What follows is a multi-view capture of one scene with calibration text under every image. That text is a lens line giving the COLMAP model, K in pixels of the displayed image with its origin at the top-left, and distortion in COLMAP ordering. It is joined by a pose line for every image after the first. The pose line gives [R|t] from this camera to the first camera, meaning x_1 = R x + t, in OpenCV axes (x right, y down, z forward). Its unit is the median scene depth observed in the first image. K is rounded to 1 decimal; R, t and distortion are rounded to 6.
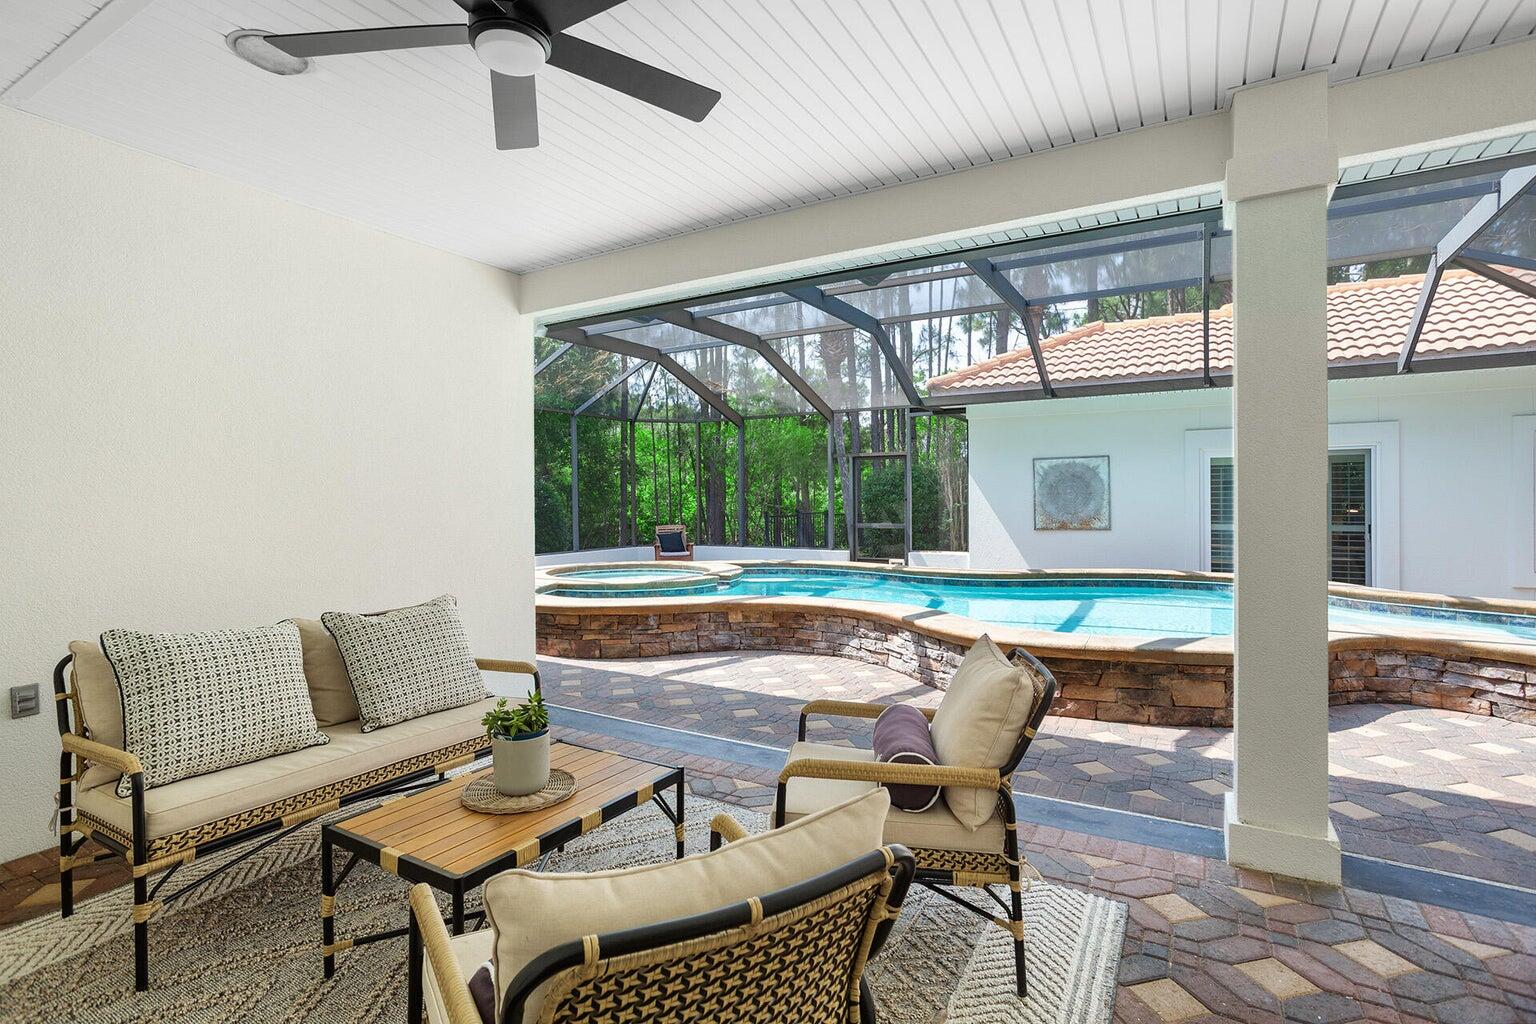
lens RADIAL K [[753.2, 0, 766.8], [0, 753.2, 509.5], [0, 0, 1]] dist [-0.050771, 0.016928]
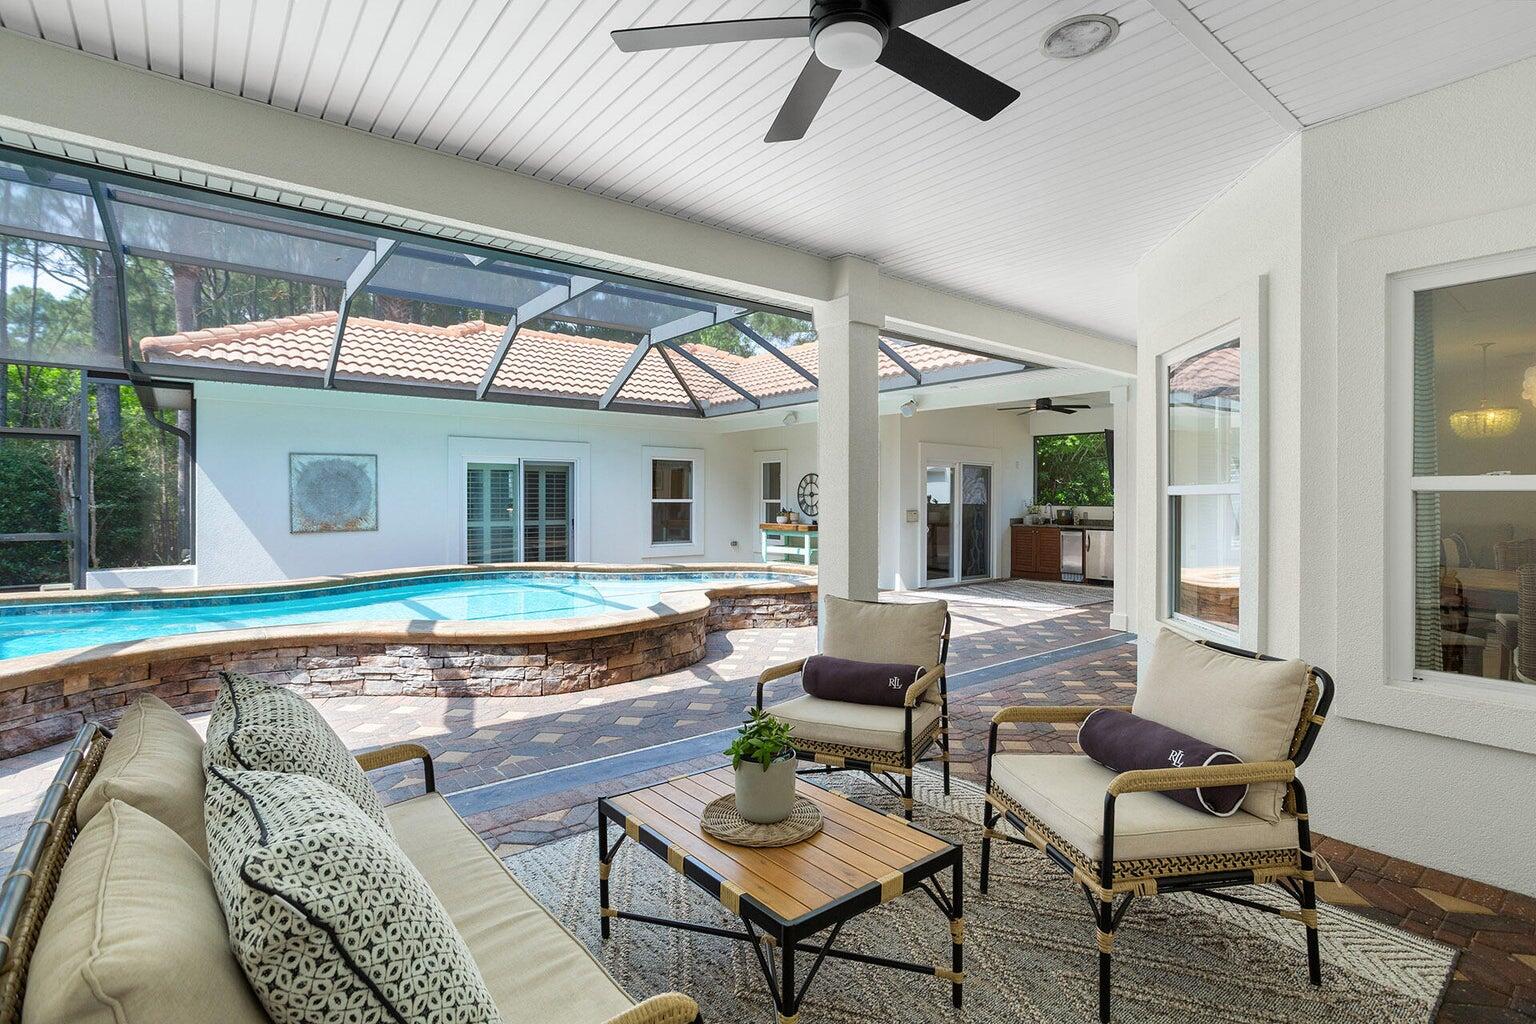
lens RADIAL K [[753.2, 0, 774.4], [0, 753.2, 502.8], [0, 0, 1]] dist [-0.050771, 0.016928]
pose [[0.324985, 0.000693, 0.945719, -0.321772], [0.009372, 0.999948, -0.003953, -0.000030], [-0.945673, 0.010148, 0.324962, 0.192052]]
